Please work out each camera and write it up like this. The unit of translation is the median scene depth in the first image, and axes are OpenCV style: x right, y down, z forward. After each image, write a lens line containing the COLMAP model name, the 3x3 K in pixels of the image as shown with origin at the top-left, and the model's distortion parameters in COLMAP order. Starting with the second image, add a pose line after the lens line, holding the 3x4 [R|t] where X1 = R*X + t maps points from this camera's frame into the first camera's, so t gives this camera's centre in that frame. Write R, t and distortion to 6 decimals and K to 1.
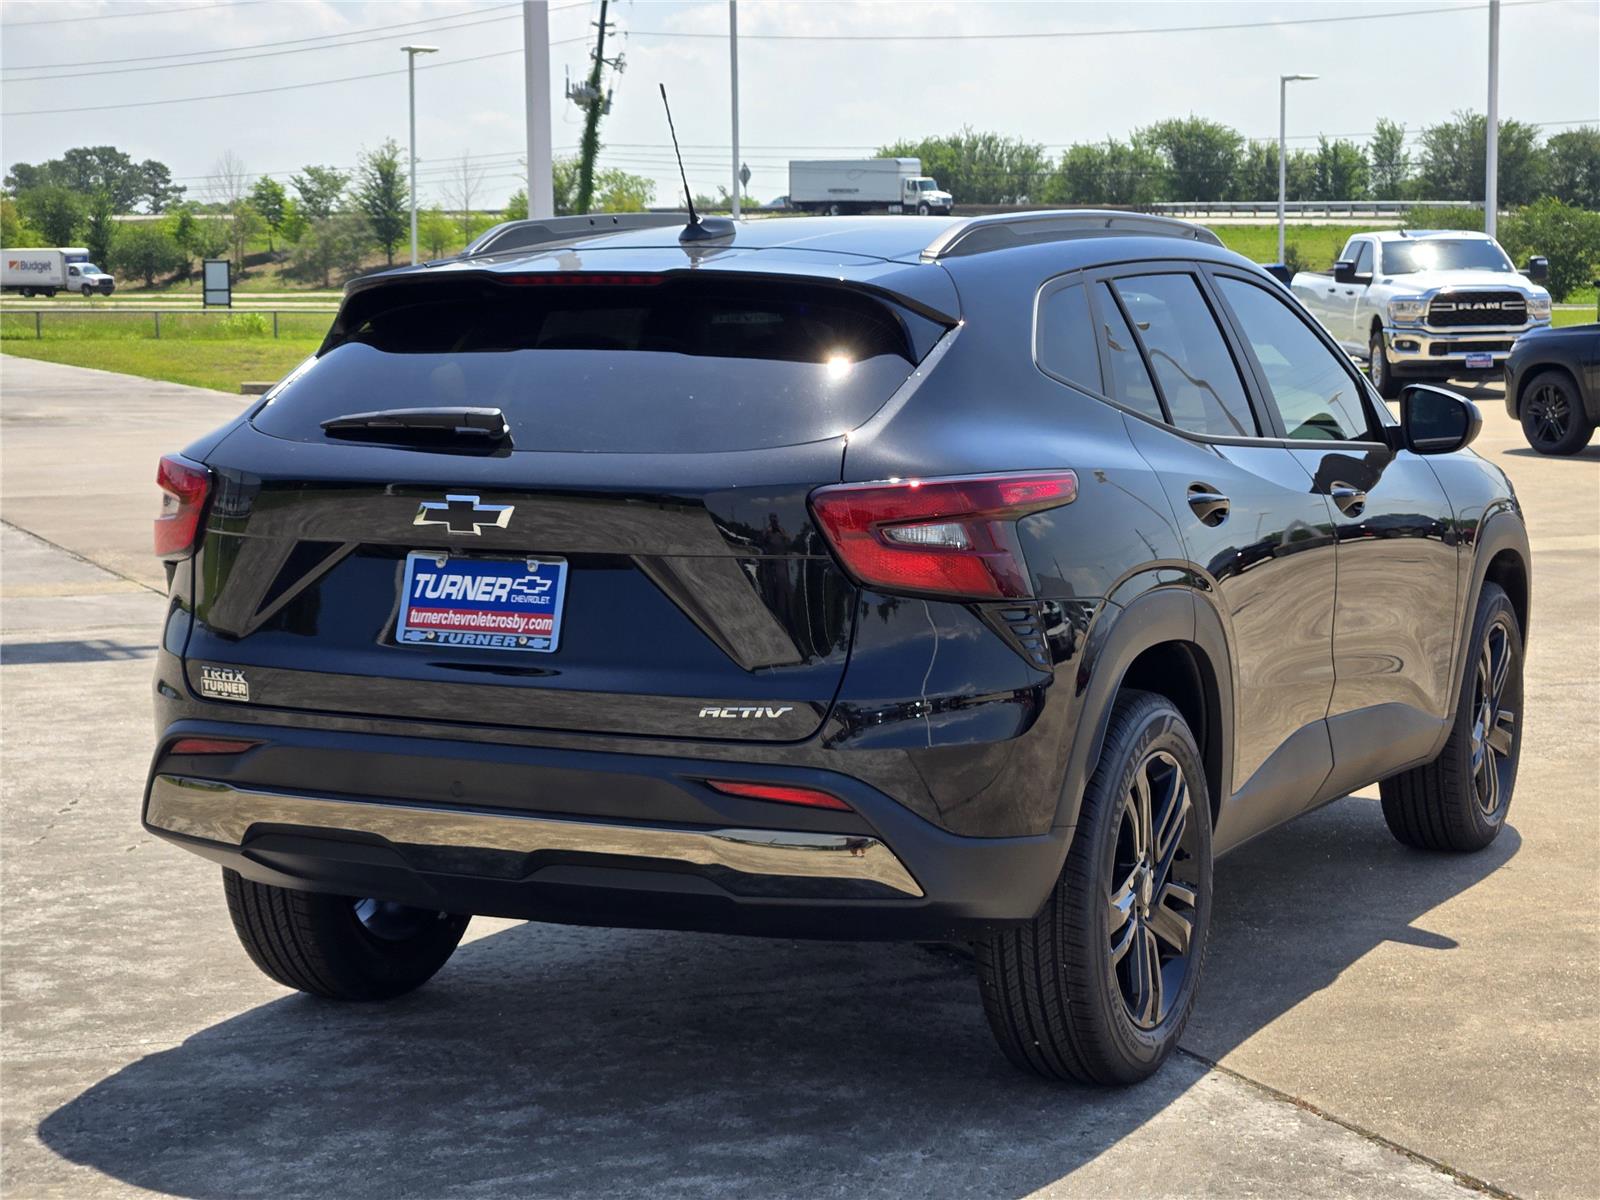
lens RADIAL K [[2977.9, 0, 807.2], [0, 2977.9, 602.5], [0, 0, 1]] dist [-0.014374, 0.000000]
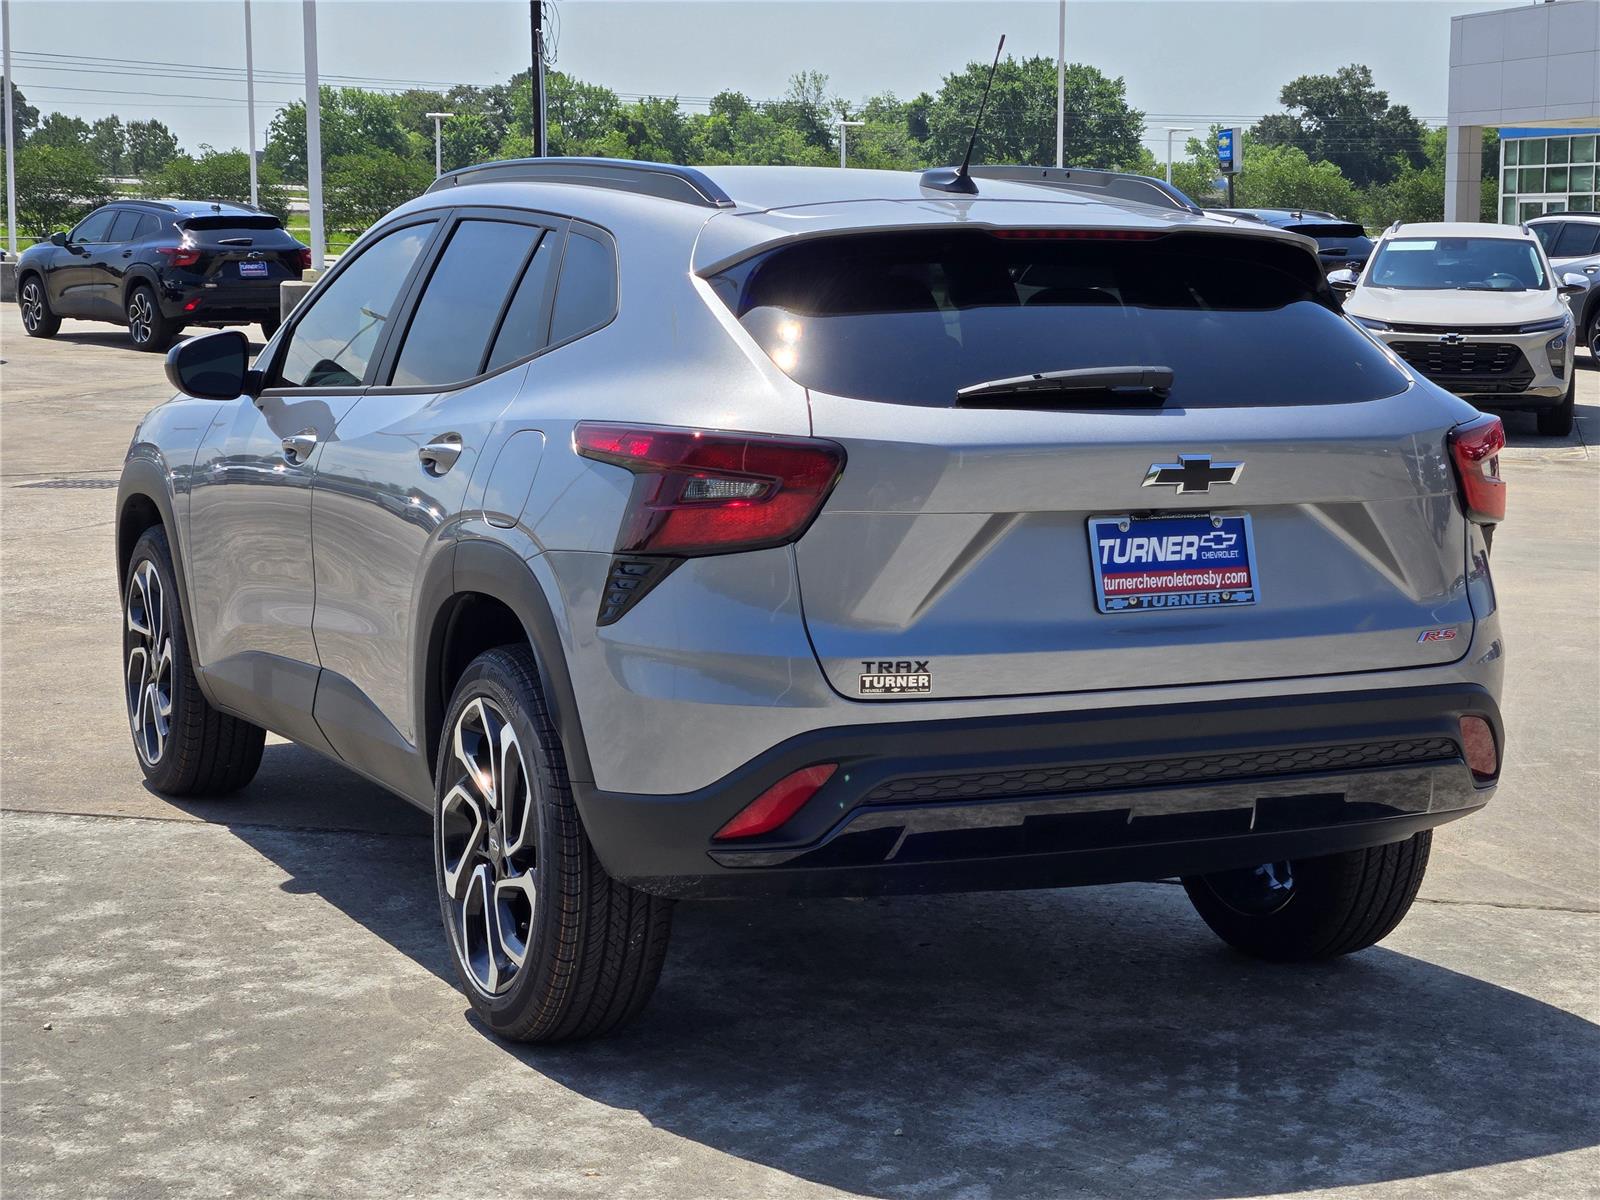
lens RADIAL K [[2997.0, 0, 800.9], [0, 2997.0, 600.5], [0, 0, 1]] dist [-0.012048, 0.000000]
pose [[0.609405, -0.086632, 0.788112, -0.968524], [0.070855, 0.995986, 0.054694, -0.050545], [-0.789687, 0.022511, 0.613097, 0.488882]]
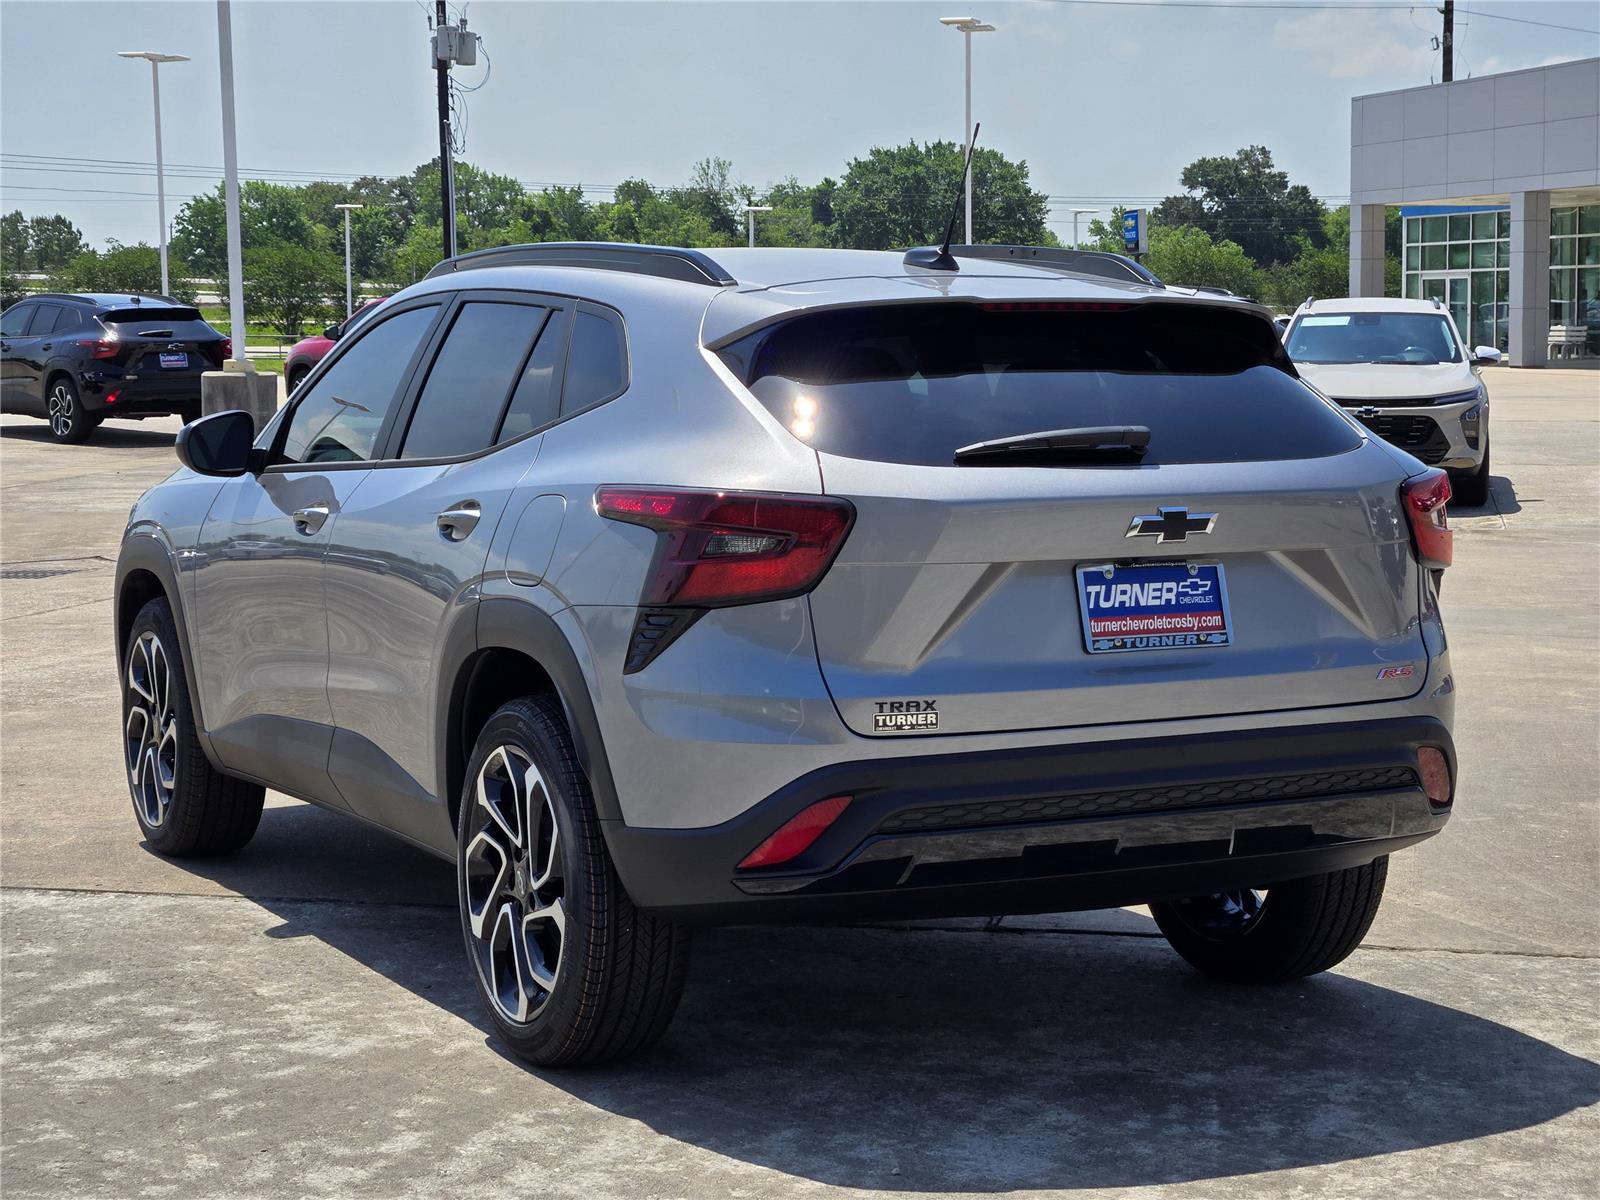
lens RADIAL K [[2997.0, 0, 799.6], [0, 2997.0, 587.1], [0, 0, 1]] dist [-0.012048, 0.000000]
pose [[0.586086, -0.070167, 0.807205, -1.053993], [0.085526, 0.996035, 0.024483, -0.044428], [-0.805722, 0.054687, 0.589764, 0.466574]]
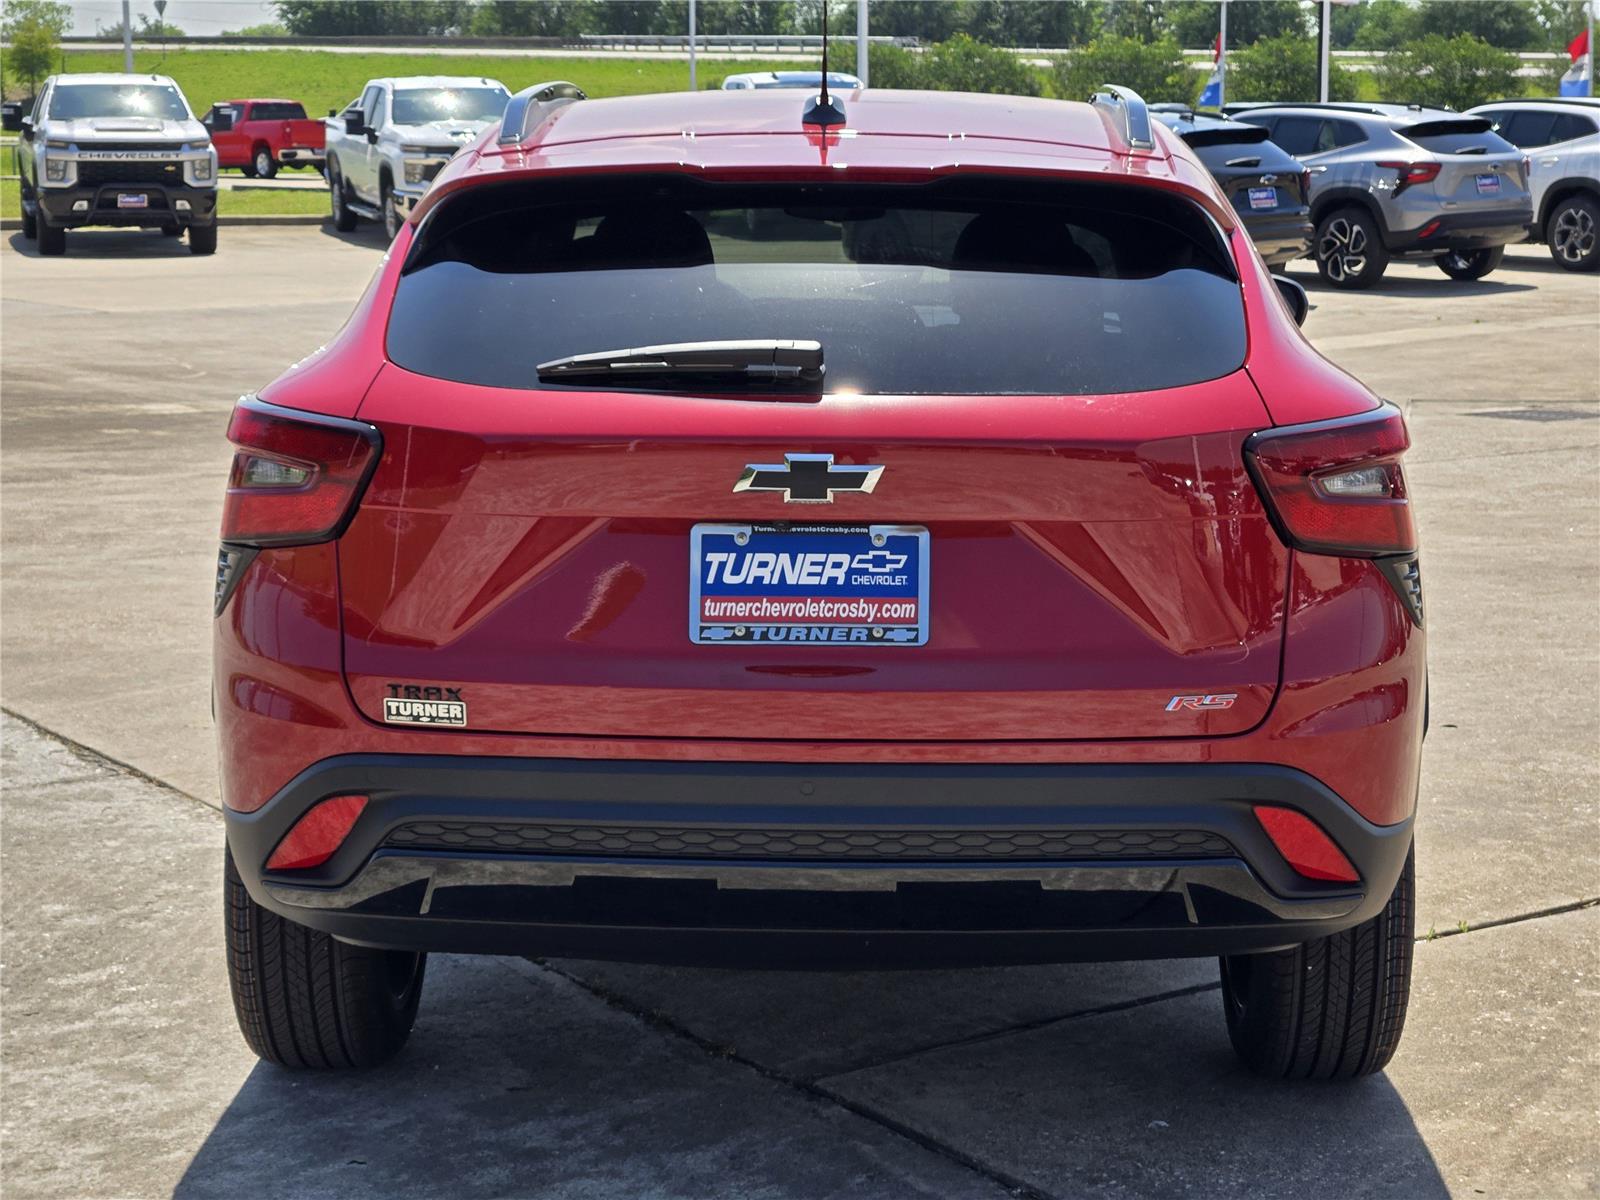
lens RADIAL K [[2997.0, 0, 728.9], [0, 2997.0, 570.5], [0, 0, 1]] dist [-0.012048, 0.000000]
pose [[0.918839, -0.060249, 0.390005, -0.440910], [0.038774, 0.997278, 0.062713, -0.055326], [-0.392722, -0.042502, 0.918675, 0.273155]]
